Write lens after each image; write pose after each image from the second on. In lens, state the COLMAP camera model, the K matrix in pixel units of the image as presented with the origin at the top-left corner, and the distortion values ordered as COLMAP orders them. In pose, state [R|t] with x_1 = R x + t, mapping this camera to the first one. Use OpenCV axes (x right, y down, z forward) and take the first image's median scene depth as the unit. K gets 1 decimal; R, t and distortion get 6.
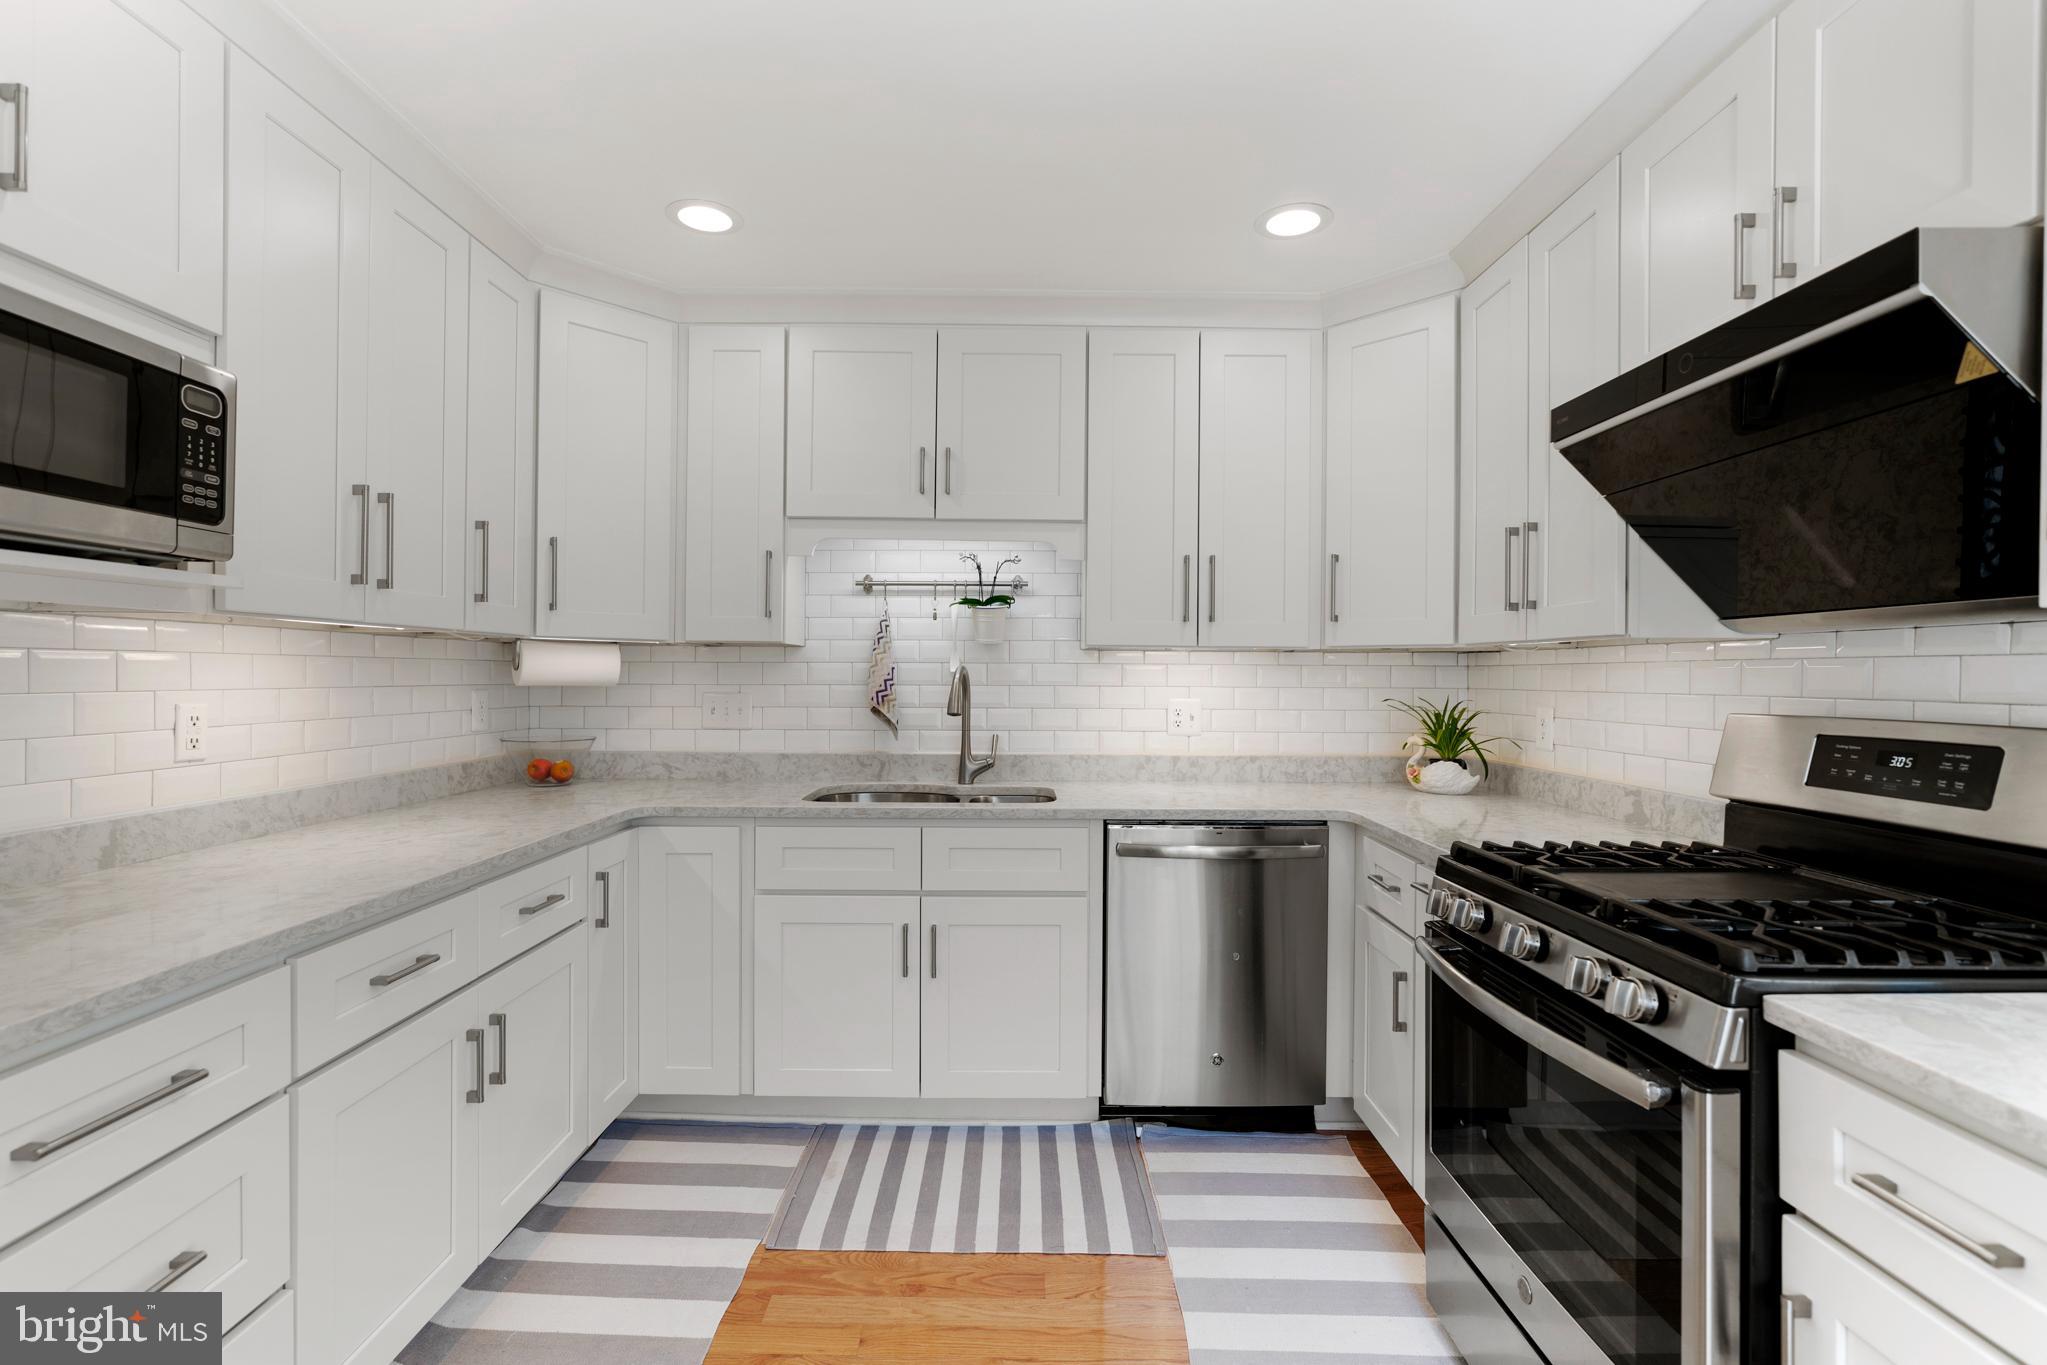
lens RADIAL K [[936.8, 0, 1020.6], [0, 936.8, 678.7], [0, 0, 1]] dist [-0.001470, 0.003639]
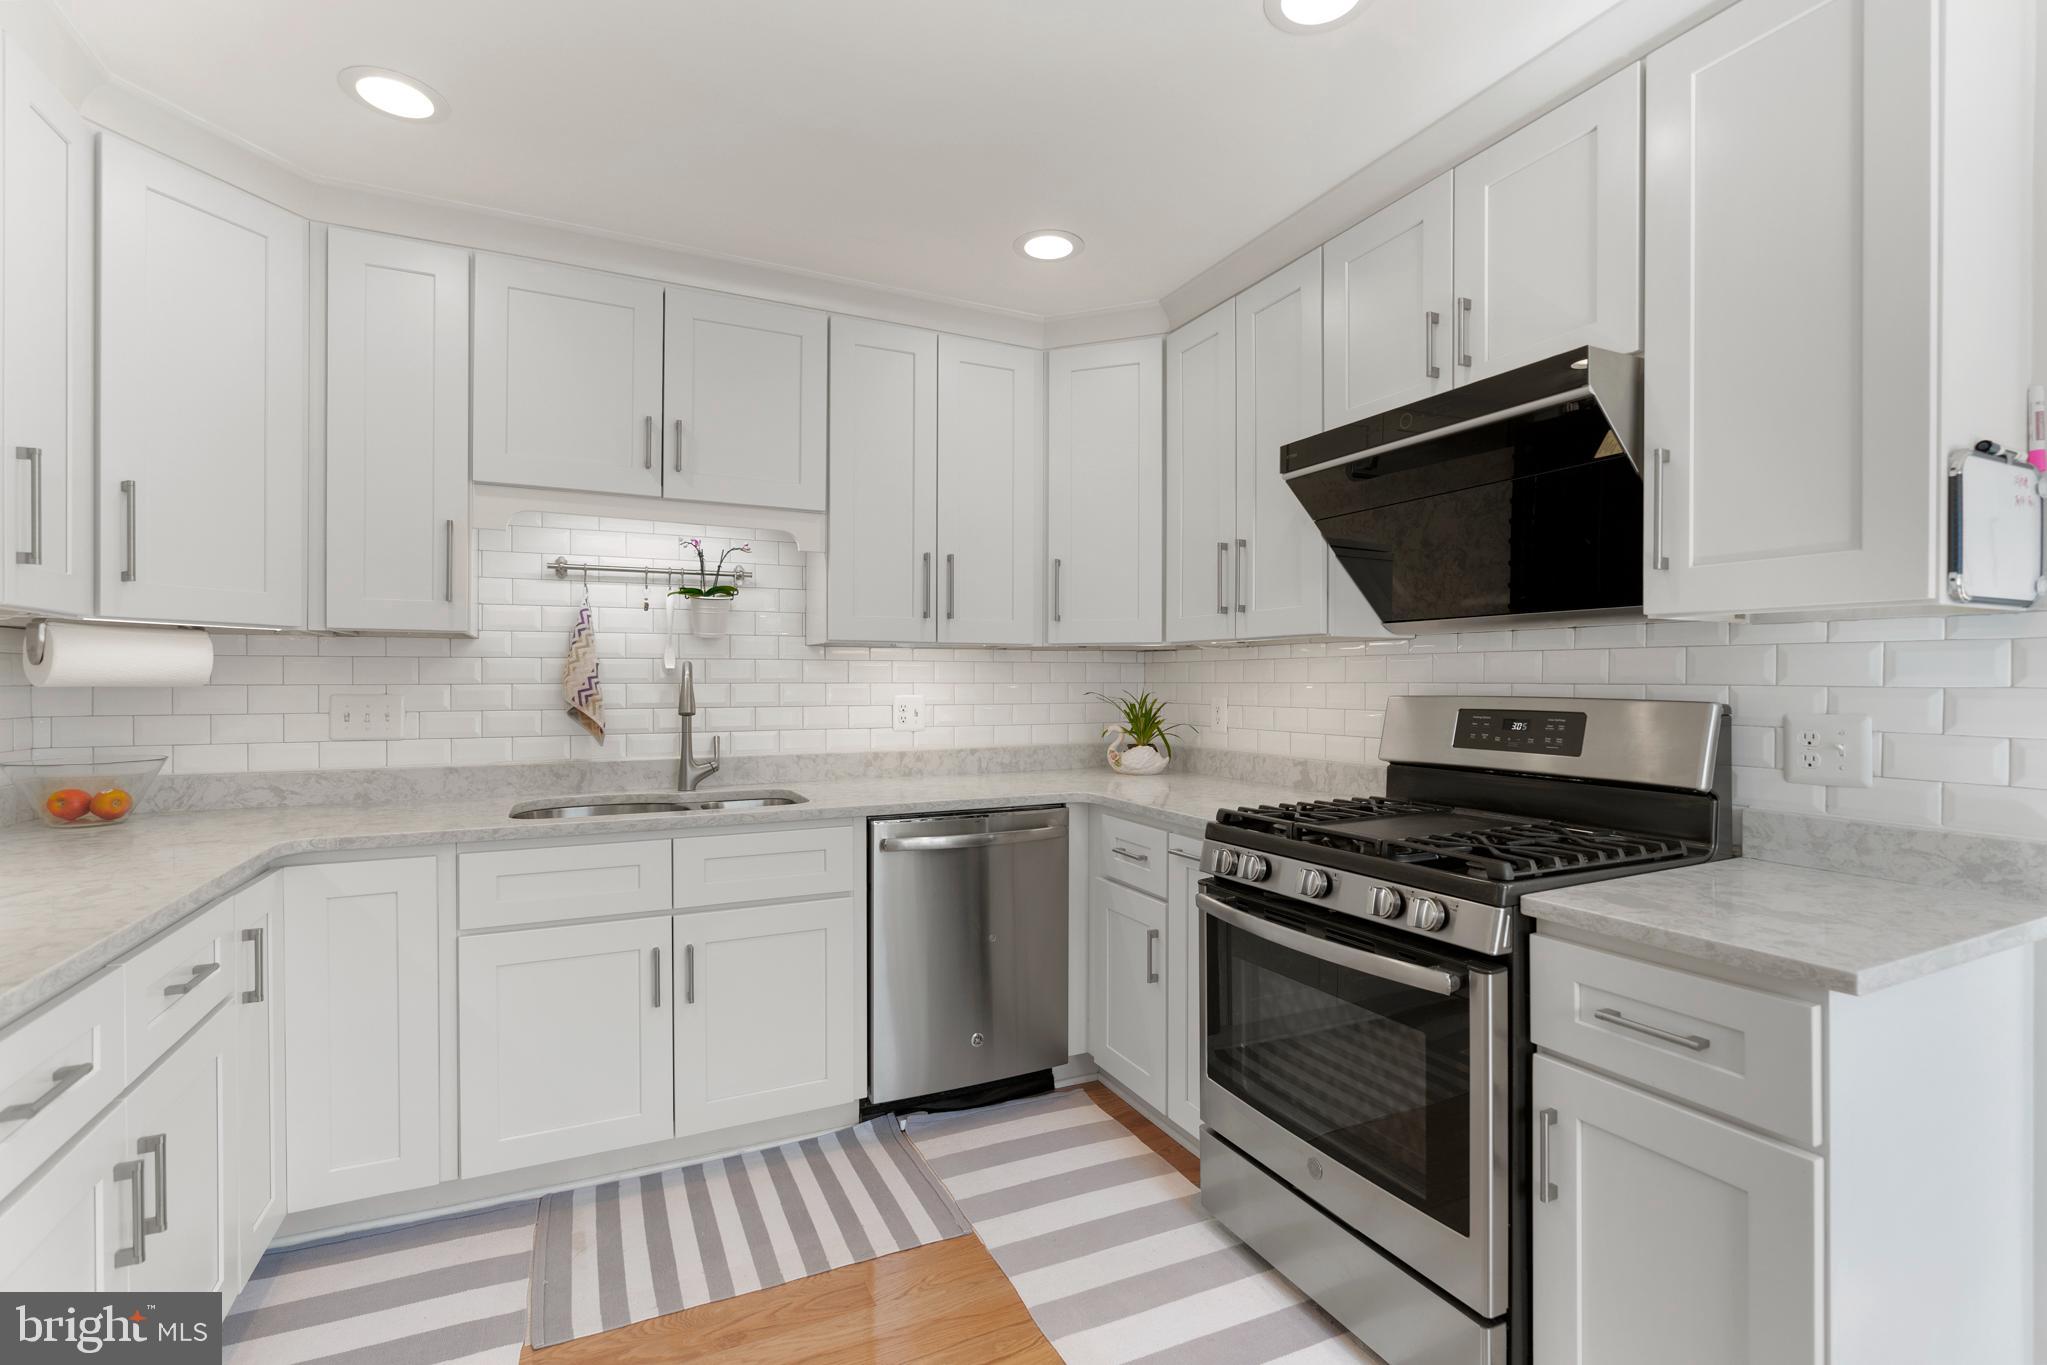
lens RADIAL K [[936.2, 0, 1026.6], [0, 936.2, 685.6], [0, 0, 1]] dist [-0.002402, 0.005960]
pose [[0.900179, -0.008706, 0.435434, -0.188919], [0.007584, 0.999962, 0.004316, 0.009903], [-0.435455, -0.000583, 0.900210, 0.040637]]
